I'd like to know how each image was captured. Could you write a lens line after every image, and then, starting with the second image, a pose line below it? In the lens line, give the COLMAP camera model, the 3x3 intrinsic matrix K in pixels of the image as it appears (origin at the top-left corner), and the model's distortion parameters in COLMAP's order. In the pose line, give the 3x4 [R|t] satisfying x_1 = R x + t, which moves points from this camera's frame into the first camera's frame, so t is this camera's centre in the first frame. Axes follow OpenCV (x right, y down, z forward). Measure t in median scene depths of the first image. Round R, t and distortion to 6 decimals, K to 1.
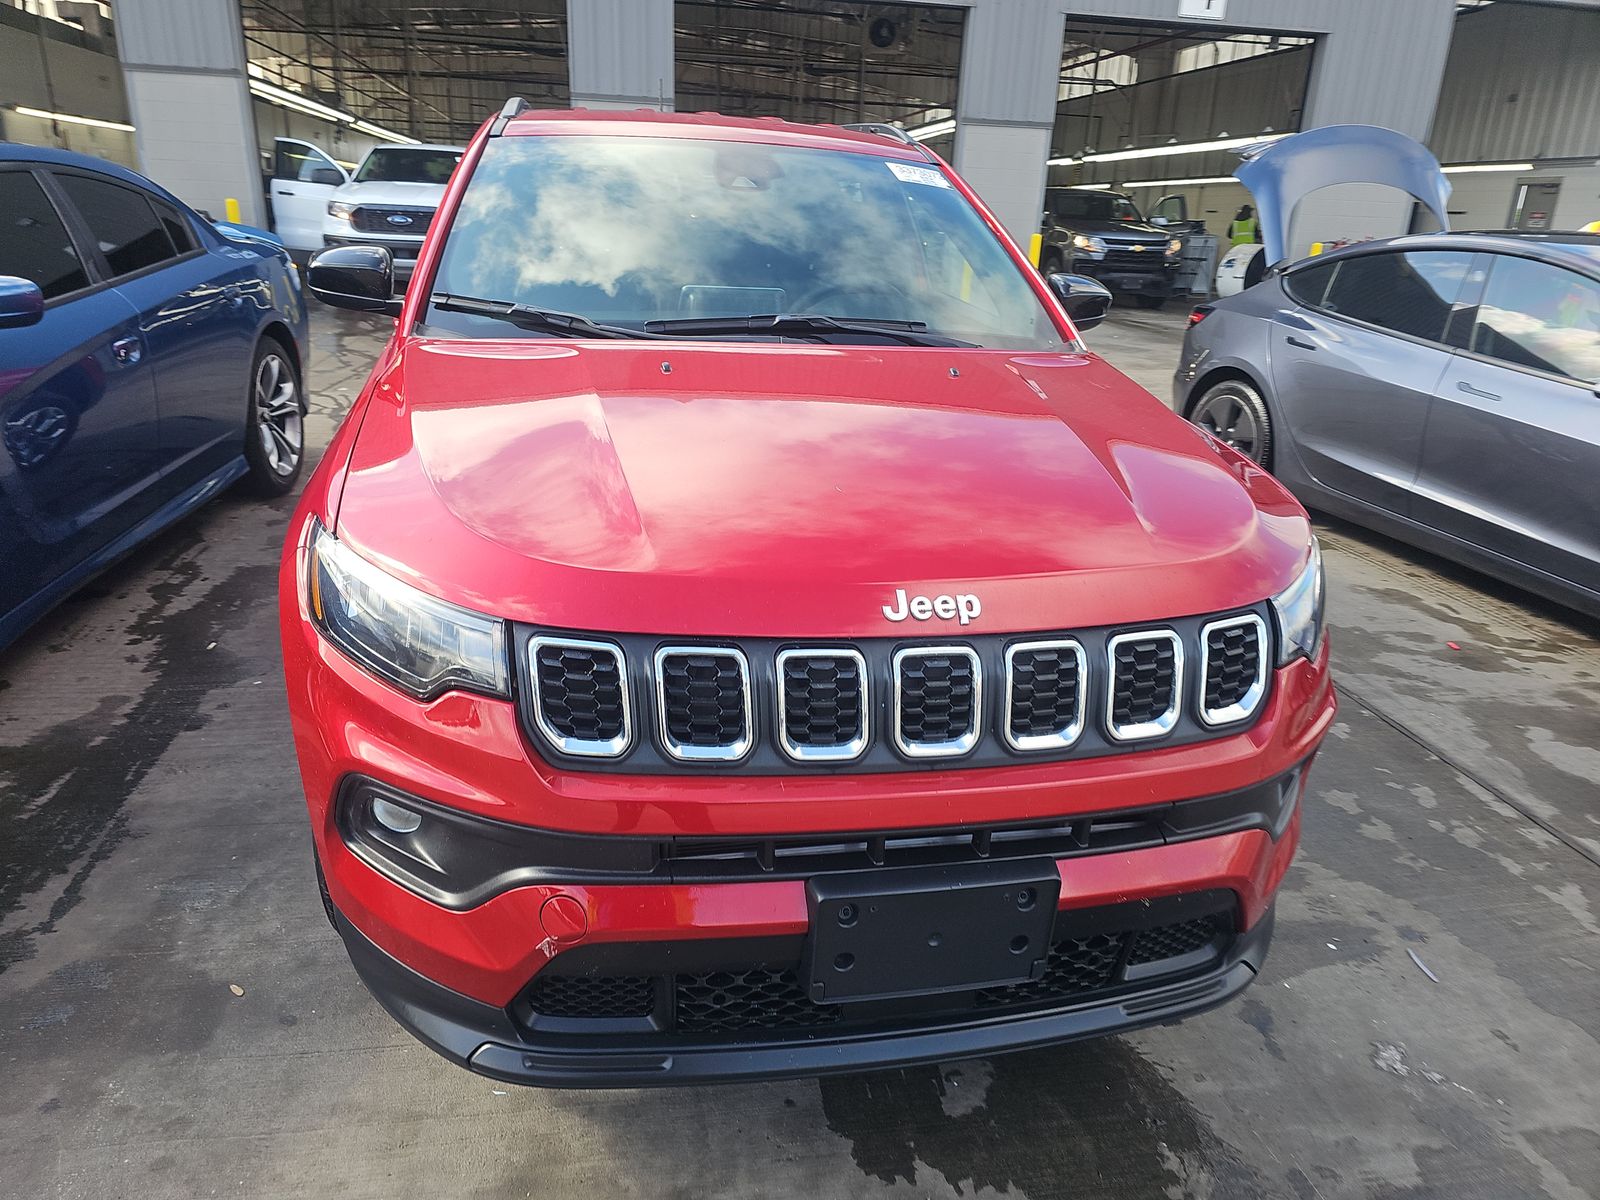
lens RADIAL K [[1088.8, 0, 794.6], [0, 1088.8, 597.9], [0, 0, 1]] dist [0.045141, -0.047962]
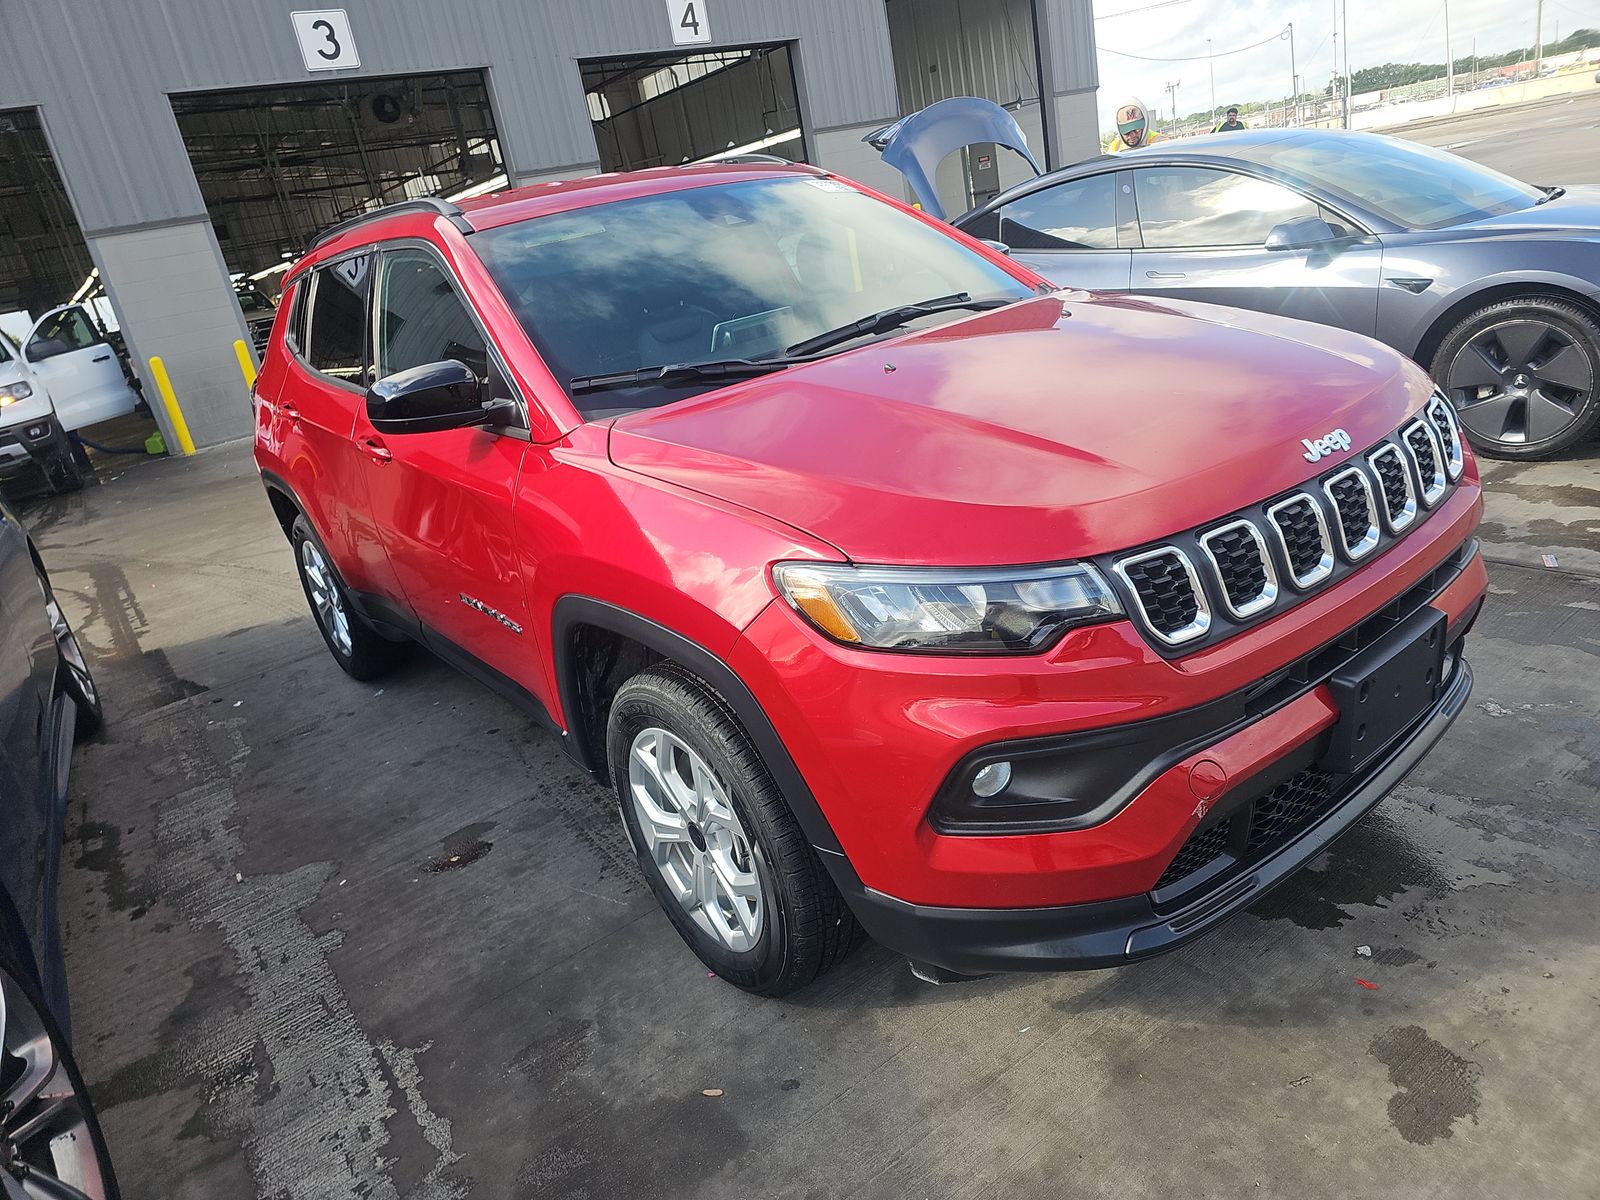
lens RADIAL K [[1088.8, 0, 794.6], [0, 1088.8, 597.9], [0, 0, 1]] dist [0.045141, -0.047962]
pose [[0.867514, -0.339132, 0.363882, -0.156085], [0.352220, 0.935369, 0.032037, -0.014121], [-0.351228, 0.100374, 0.930894, 0.005088]]
